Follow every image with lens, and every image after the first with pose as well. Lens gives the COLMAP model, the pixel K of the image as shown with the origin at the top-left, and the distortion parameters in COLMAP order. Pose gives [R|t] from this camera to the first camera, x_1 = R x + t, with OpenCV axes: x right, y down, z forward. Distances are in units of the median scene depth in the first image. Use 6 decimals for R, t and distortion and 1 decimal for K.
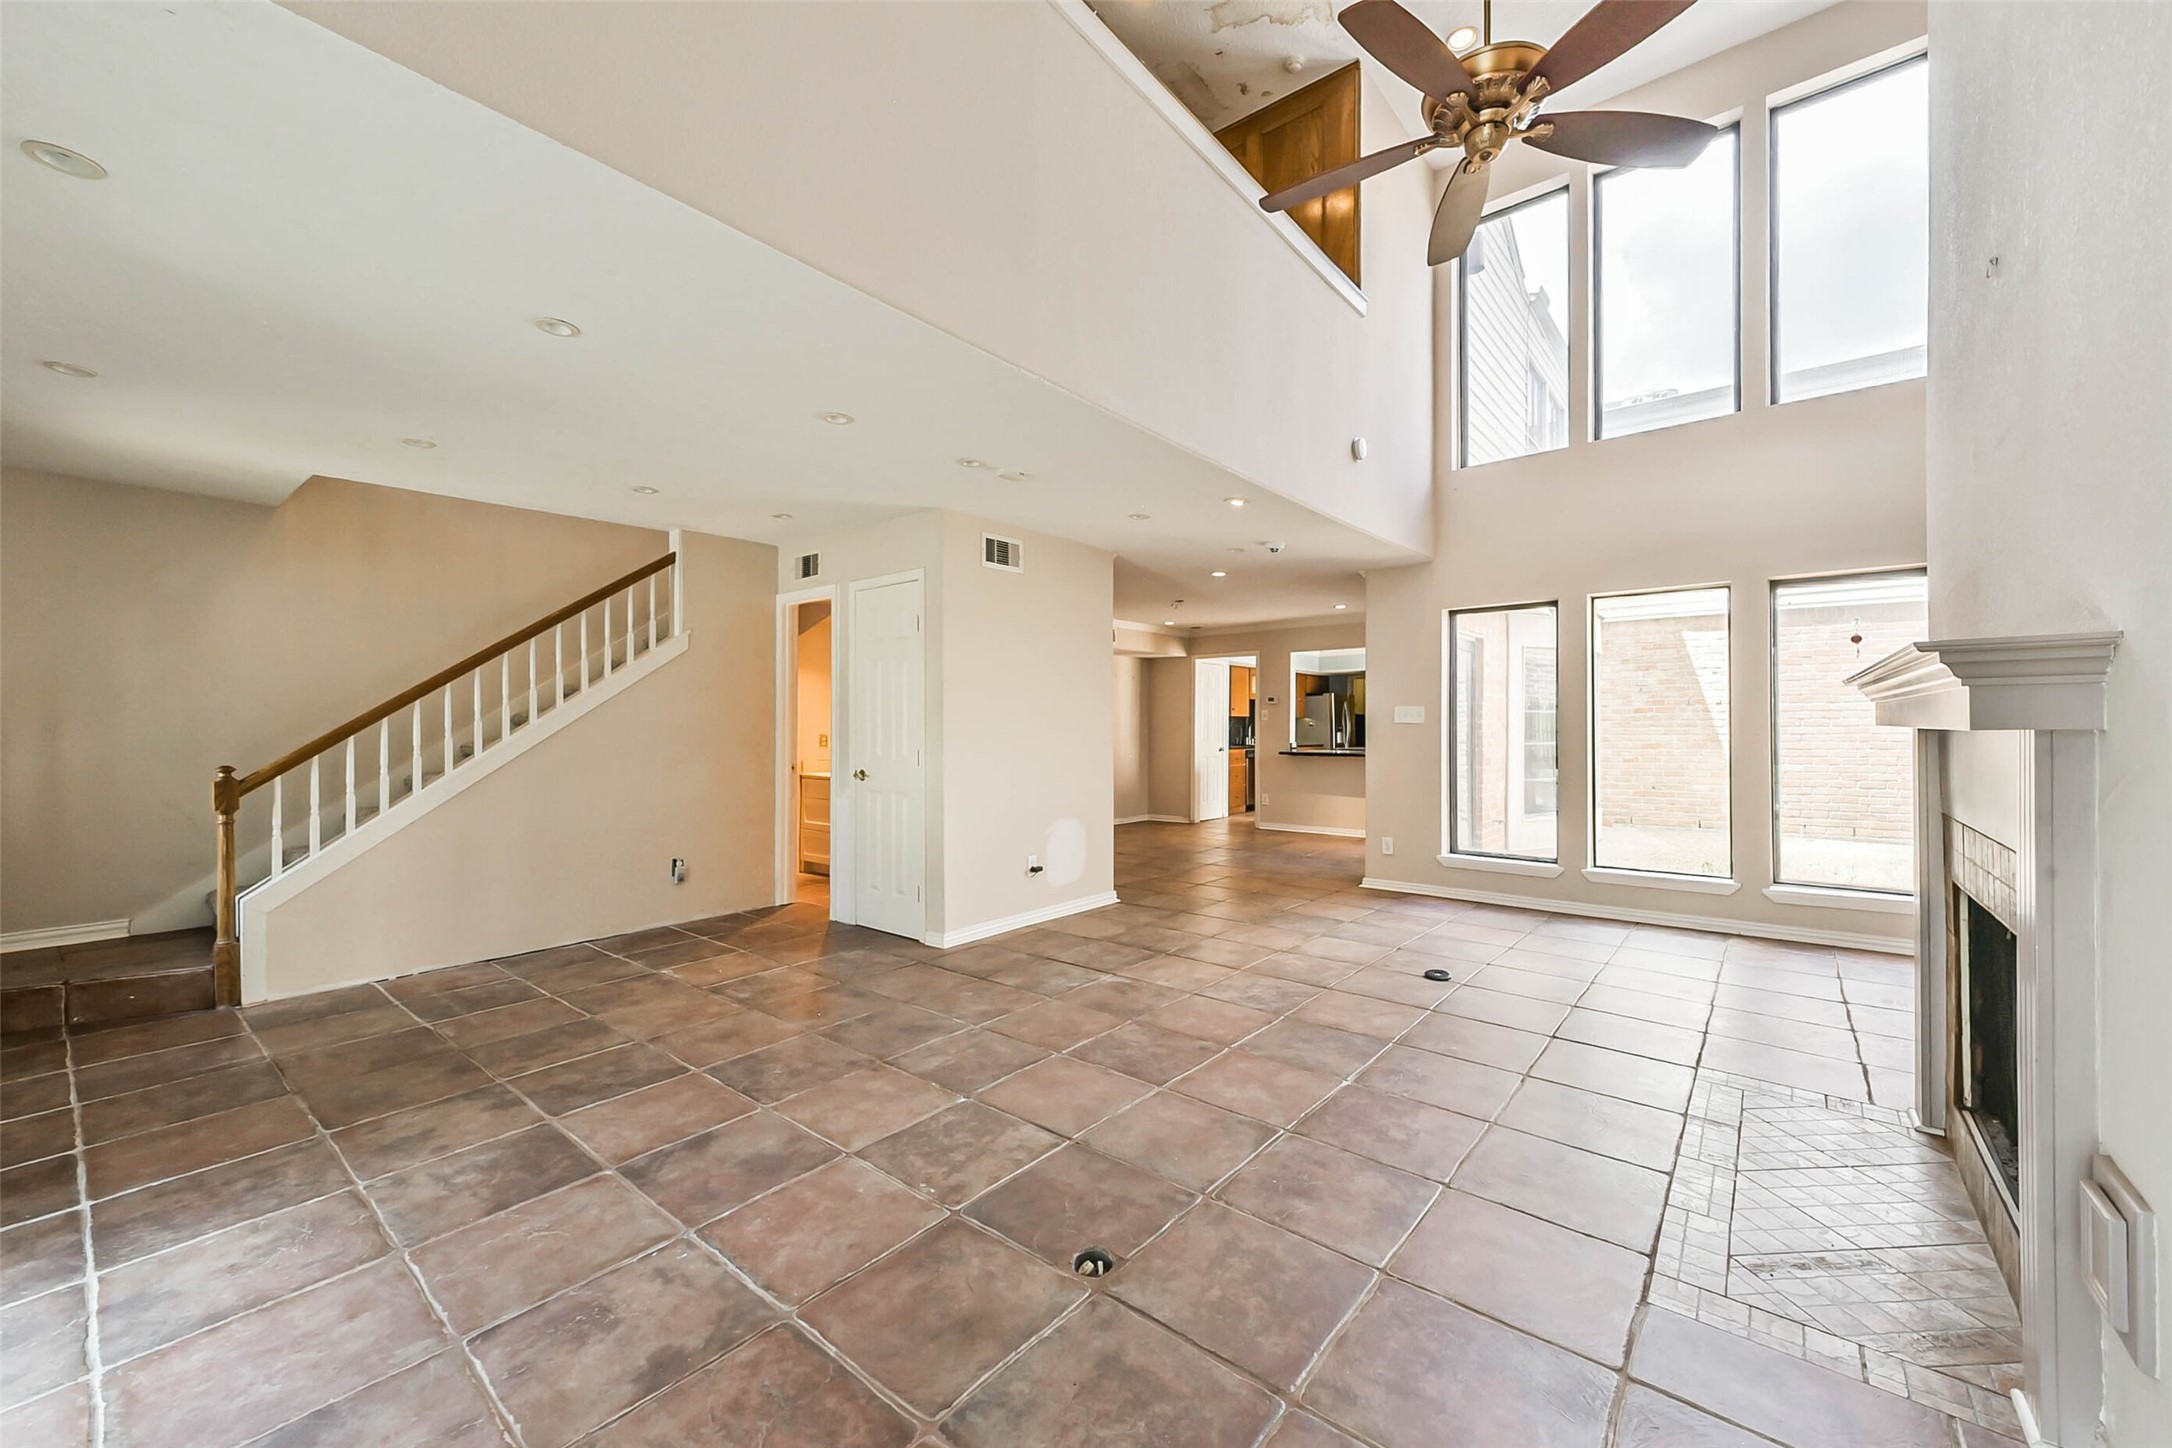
lens RADIAL K [[833.4, 0, 1092.5], [0, 833.4, 718.7], [0, 0, 1]] dist [0.010072, -0.000297]
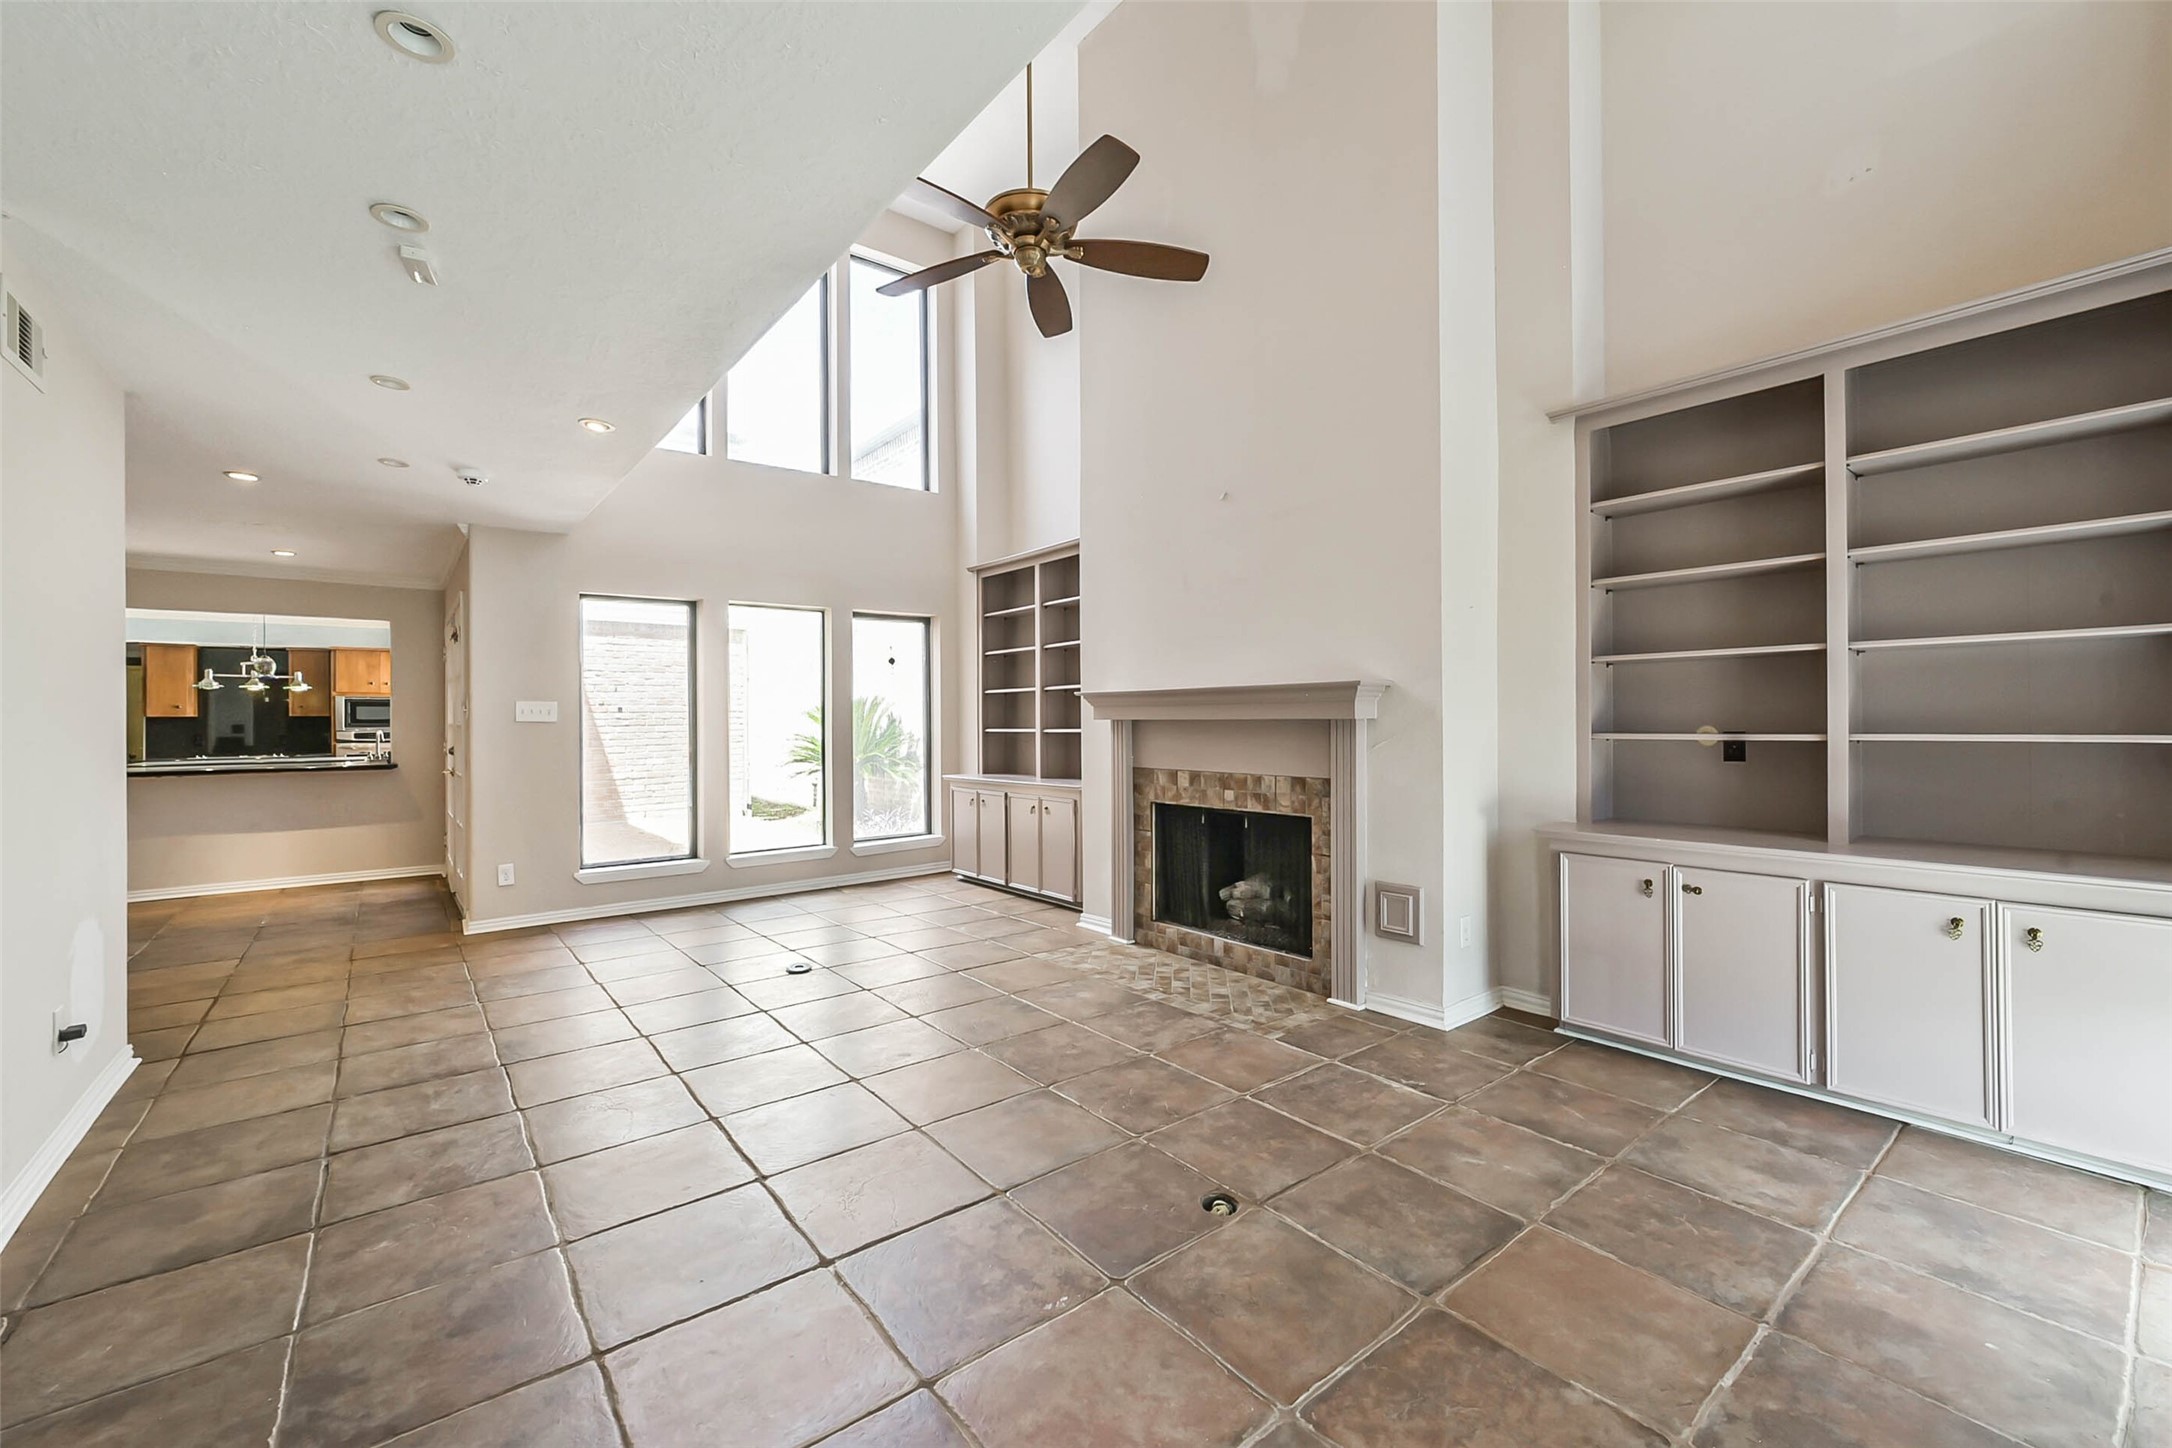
lens RADIAL K [[866.6, 0, 1079.4], [0, 866.6, 732.7], [0, 0, 1]] dist [0.001257, -0.000030]
pose [[0.215191, -0.011821, 0.976501, -0.859242], [-0.003450, 0.999911, 0.012865, 0.007233], [-0.976566, -0.006137, 0.215131, 0.697223]]
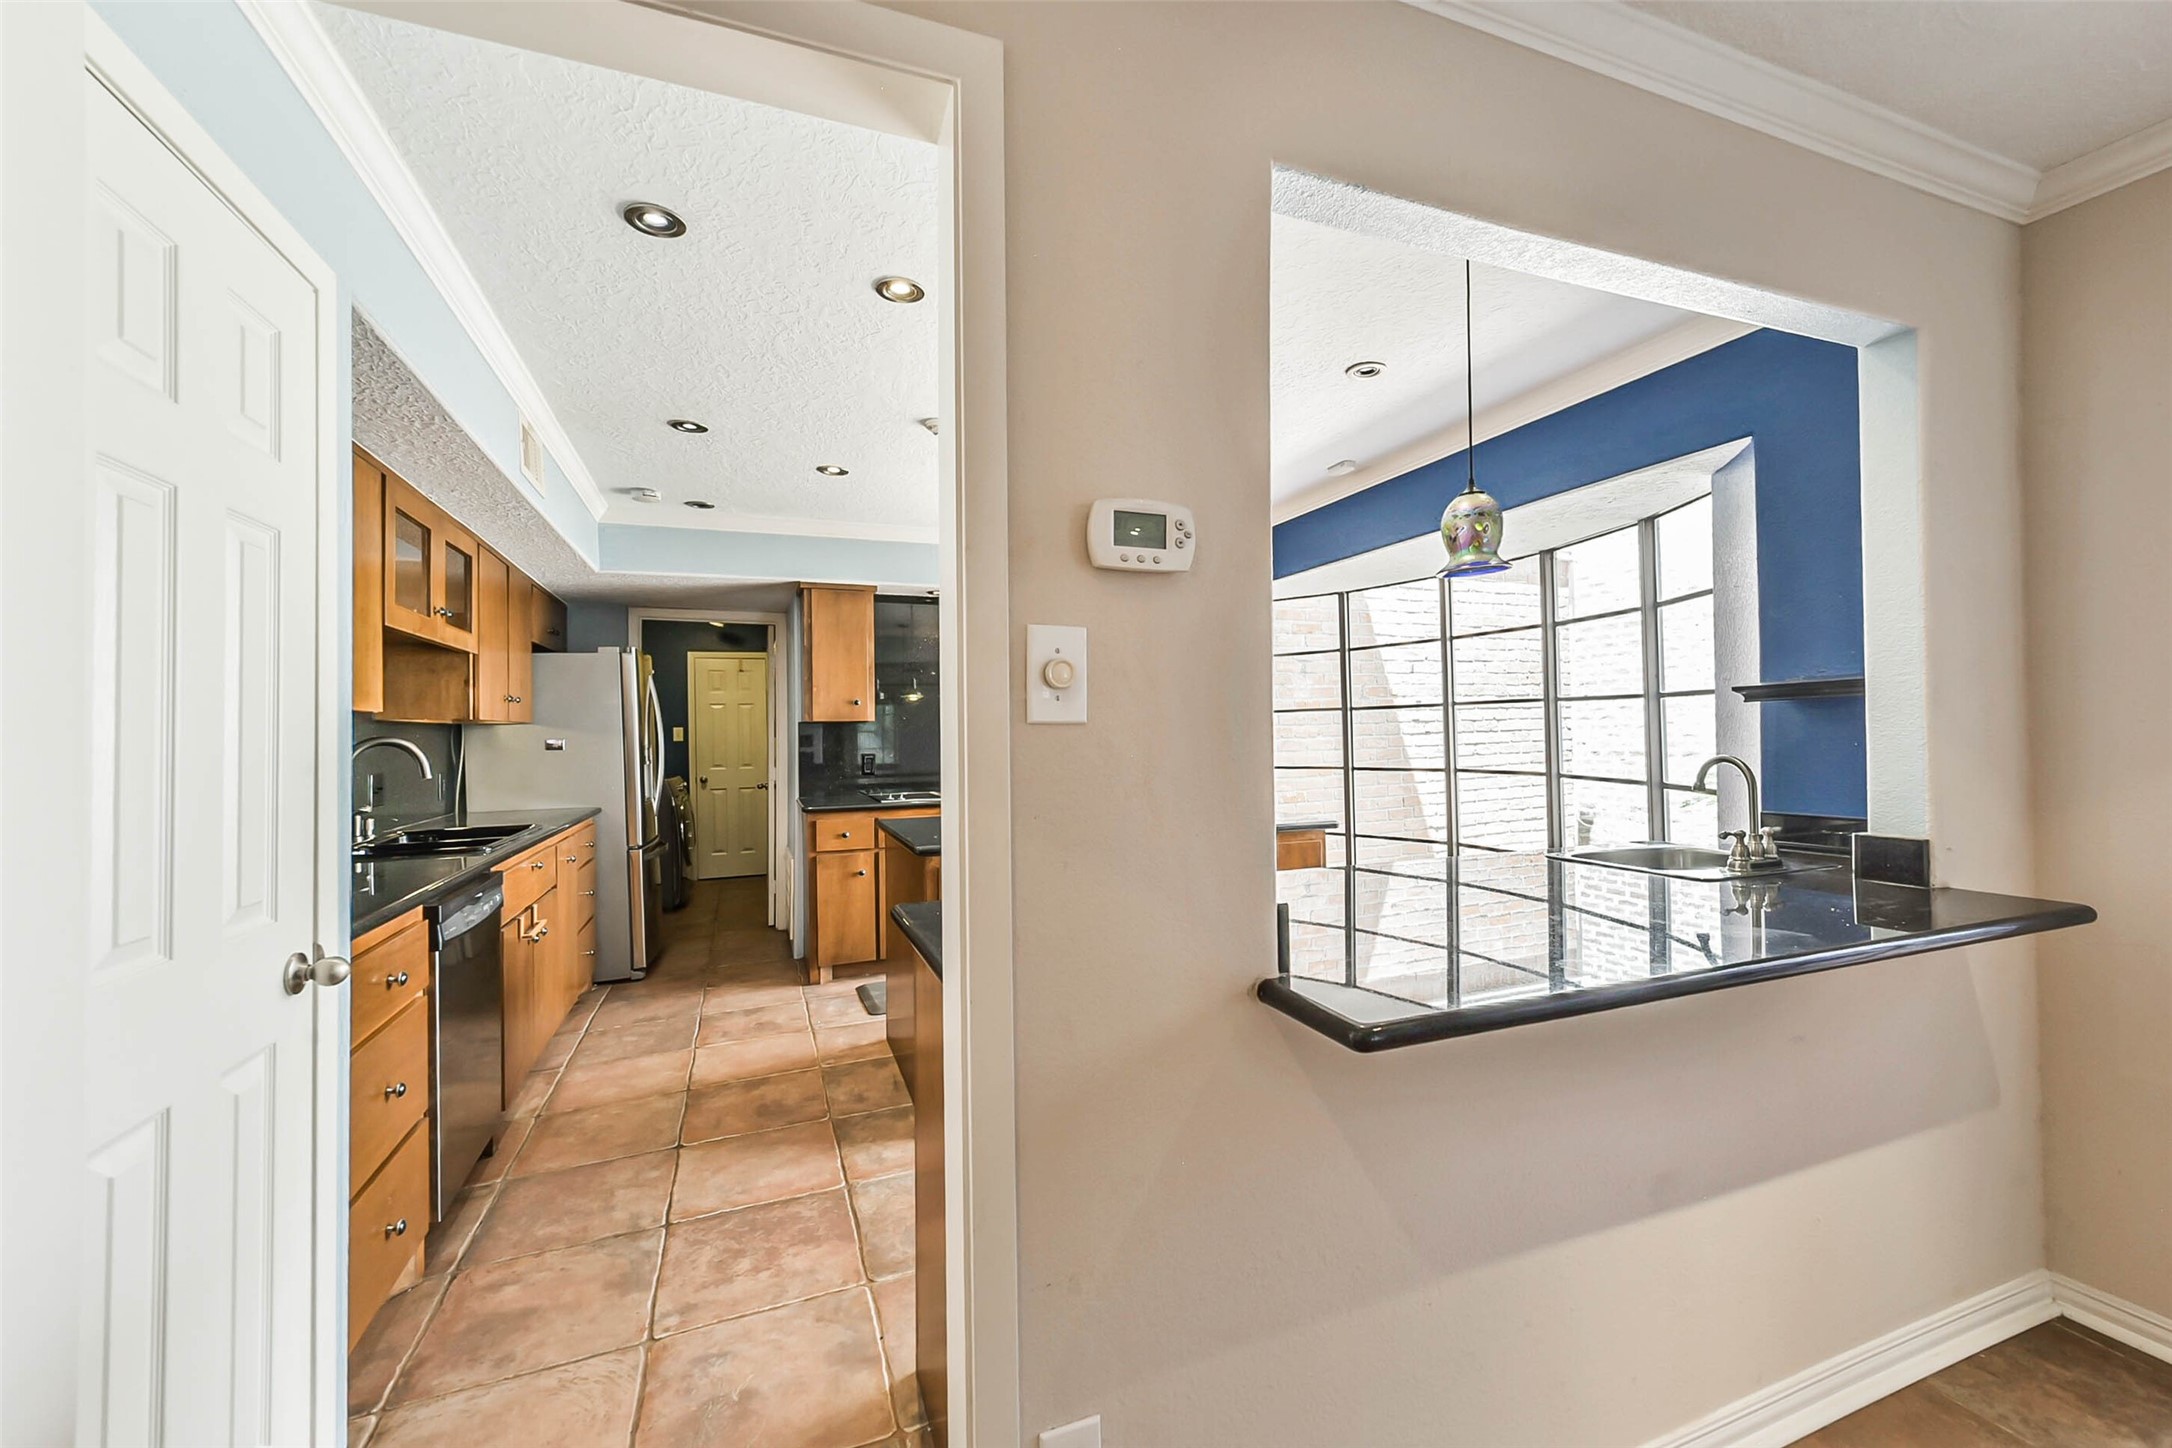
lens RADIAL K [[853.4, 0, 1094.7], [0, 853.4, 725.4], [0, 0, 1]] dist [0.011071, 0.000209]
pose [[0.484186, -0.009320, 0.874915, 0.451221], [0.010773, 0.999931, 0.004690, 0.003333], [-0.874899, 0.007154, 0.484253, 3.714002]]
